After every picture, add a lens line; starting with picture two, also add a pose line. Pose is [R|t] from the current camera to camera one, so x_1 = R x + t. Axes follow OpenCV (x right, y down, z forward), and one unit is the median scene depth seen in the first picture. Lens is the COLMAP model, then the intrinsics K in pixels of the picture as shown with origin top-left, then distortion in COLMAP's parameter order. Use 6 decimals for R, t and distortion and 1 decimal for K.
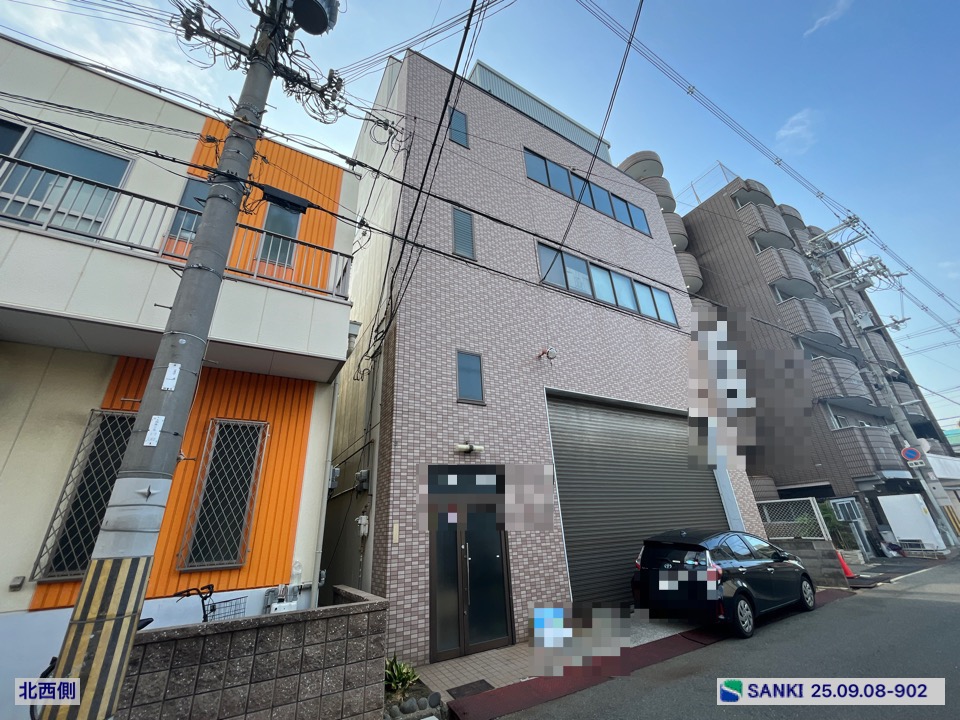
lens RADIAL K [[385.8, 0, 476.8], [0, 385.8, 359.3], [0, 0, 1]] dist [-0.003111, 0.000182]
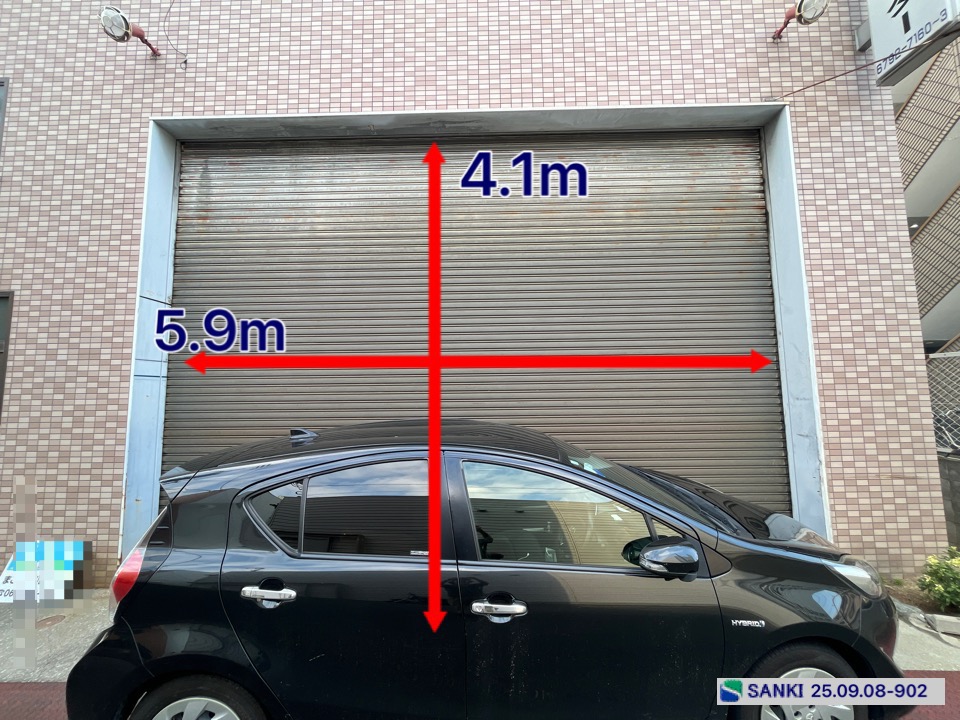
lens RADIAL K [[385.8, 0, 476.6], [0, 385.8, 359.1], [0, 0, 1]] dist [-0.003111, 0.000182]
pose [[0.854456, -0.009570, -0.519435, 0.916390], [0.183252, 0.941118, 0.284106, 0.347312], [0.486130, -0.337944, 0.805898, 0.892872]]
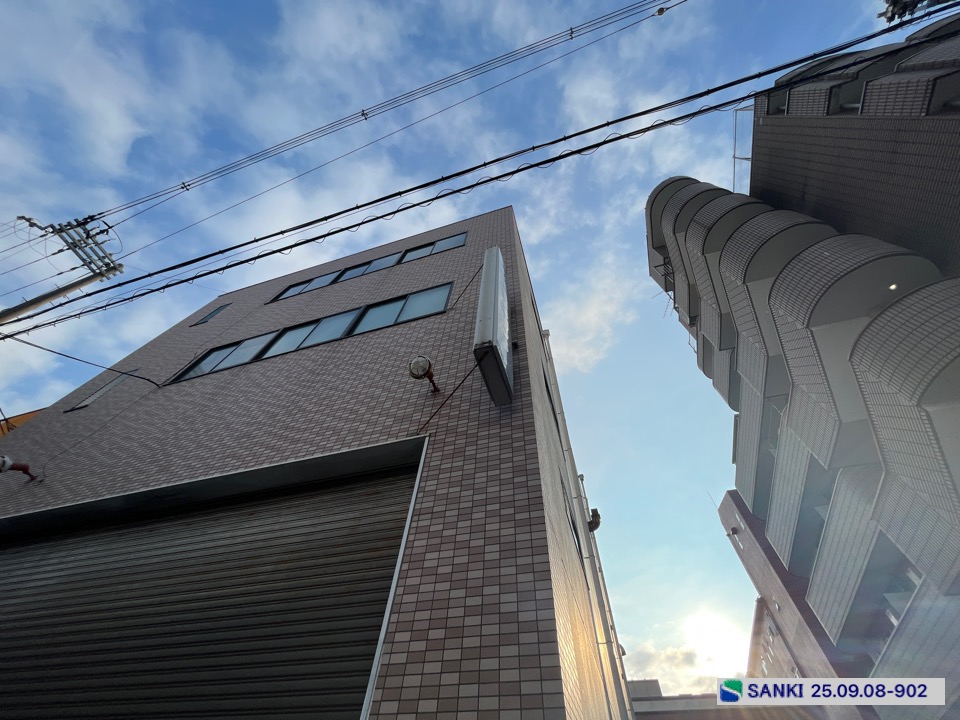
lens RADIAL K [[385.8, 0, 477.2], [0, 385.8, 358.5], [0, 0, 1]] dist [-0.003111, 0.000182]
pose [[0.673987, -0.573783, -0.465311, 1.375516], [0.220018, 0.757194, -0.615020, 0.508374], [0.705219, 0.312138, 0.636581, 1.347067]]
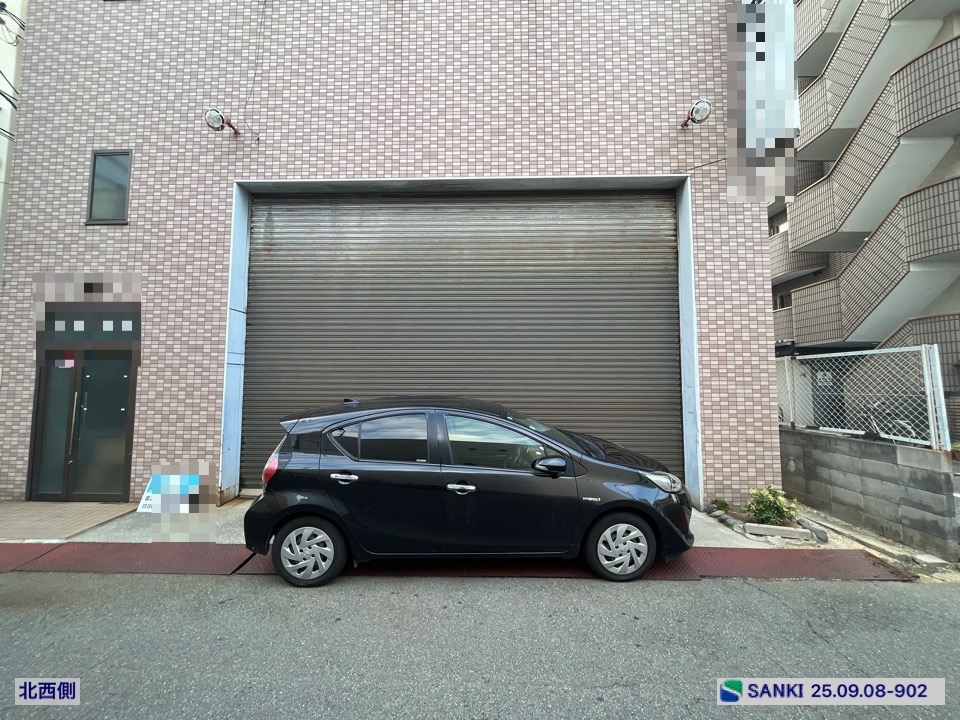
lens RADIAL K [[385.8, 0, 476.6], [0, 385.8, 359.4], [0, 0, 1]] dist [-0.003111, 0.000182]
pose [[0.846883, 0.016218, -0.531532, 1.069520], [0.173830, 0.936182, 0.305527, 0.276328], [0.502566, -0.351142, 0.790017, 0.728465]]
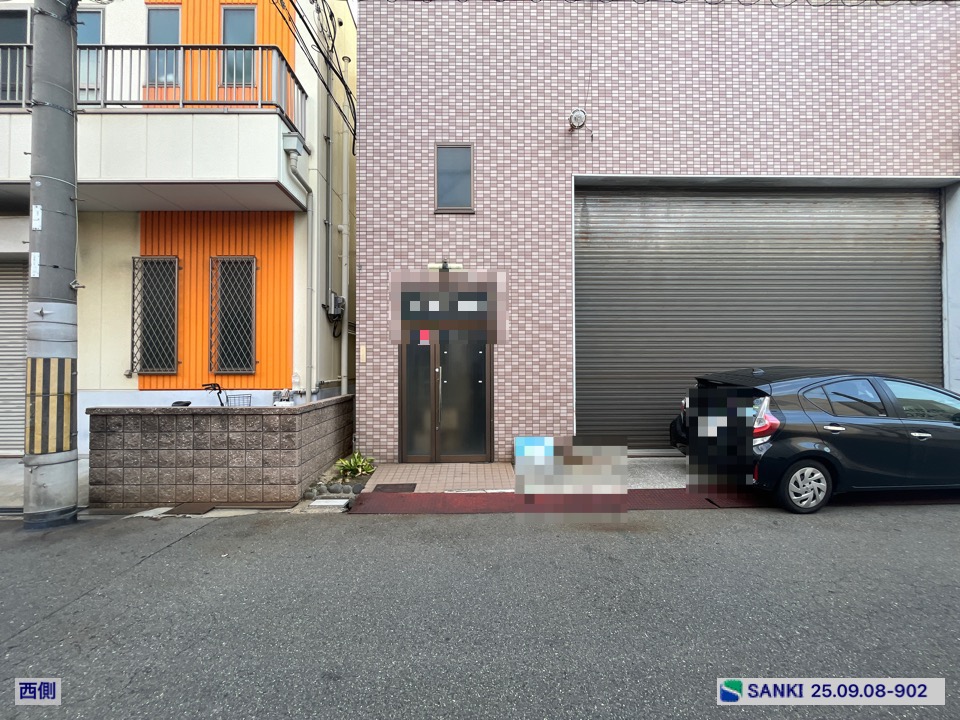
lens RADIAL K [[385.8, 0, 476.9], [0, 385.8, 359.5], [0, 0, 1]] dist [-0.003111, 0.000182]
pose [[0.870048, 0.040705, -0.491283, 0.474666], [0.163163, 0.916637, 0.364904, 0.116778], [0.465181, -0.397644, 0.790877, 0.270424]]
